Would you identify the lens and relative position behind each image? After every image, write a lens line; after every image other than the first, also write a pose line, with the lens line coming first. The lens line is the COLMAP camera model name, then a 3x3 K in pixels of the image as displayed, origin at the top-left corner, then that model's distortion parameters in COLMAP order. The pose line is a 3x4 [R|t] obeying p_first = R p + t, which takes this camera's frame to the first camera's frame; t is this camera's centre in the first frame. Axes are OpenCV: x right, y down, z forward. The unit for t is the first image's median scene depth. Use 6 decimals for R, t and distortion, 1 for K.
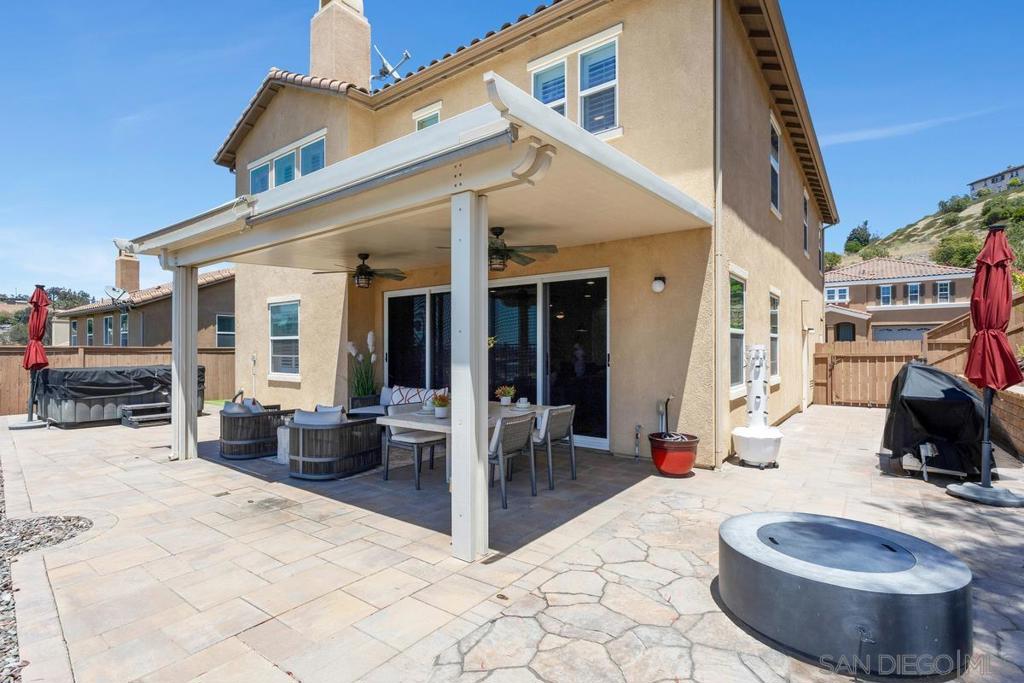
lens RADIAL K [[490.2, 0, 513.7], [0, 490.2, 342.9], [0, 0, 1]] dist [0.000227, 0.000085]
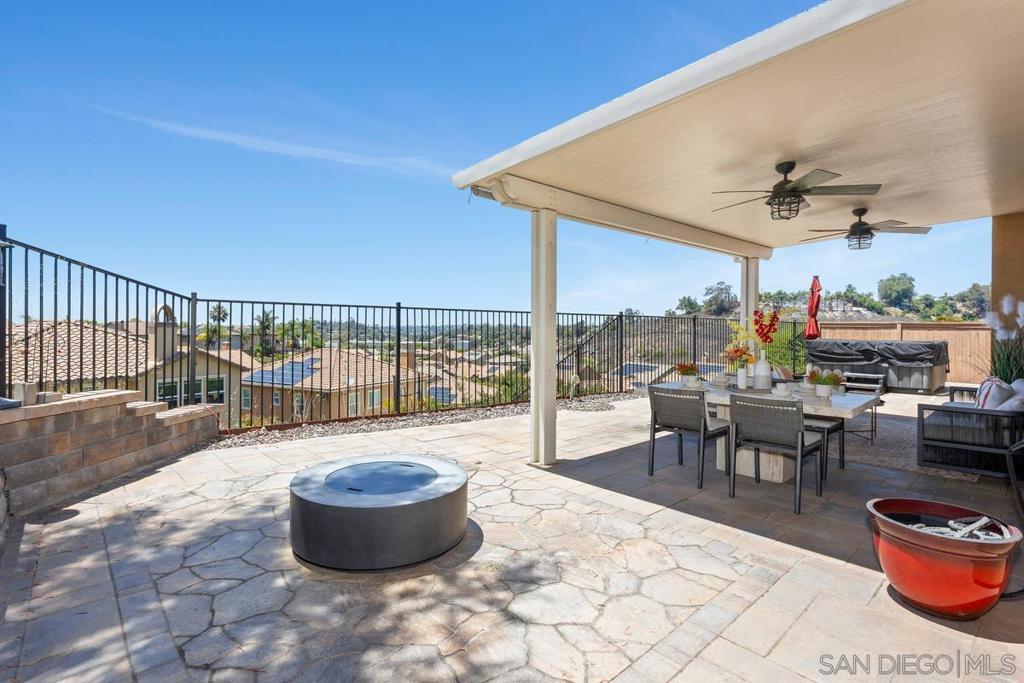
lens RADIAL K [[491.5, 0, 513.8], [0, 491.5, 332.5], [0, 0, 1]] dist [-0.000518, -0.000007]
pose [[-0.185624, 0.010590, -0.982564, 0.763538], [0.010201, 0.999909, 0.008850, 0.022014], [0.982568, -0.008380, -0.185716, 0.673286]]
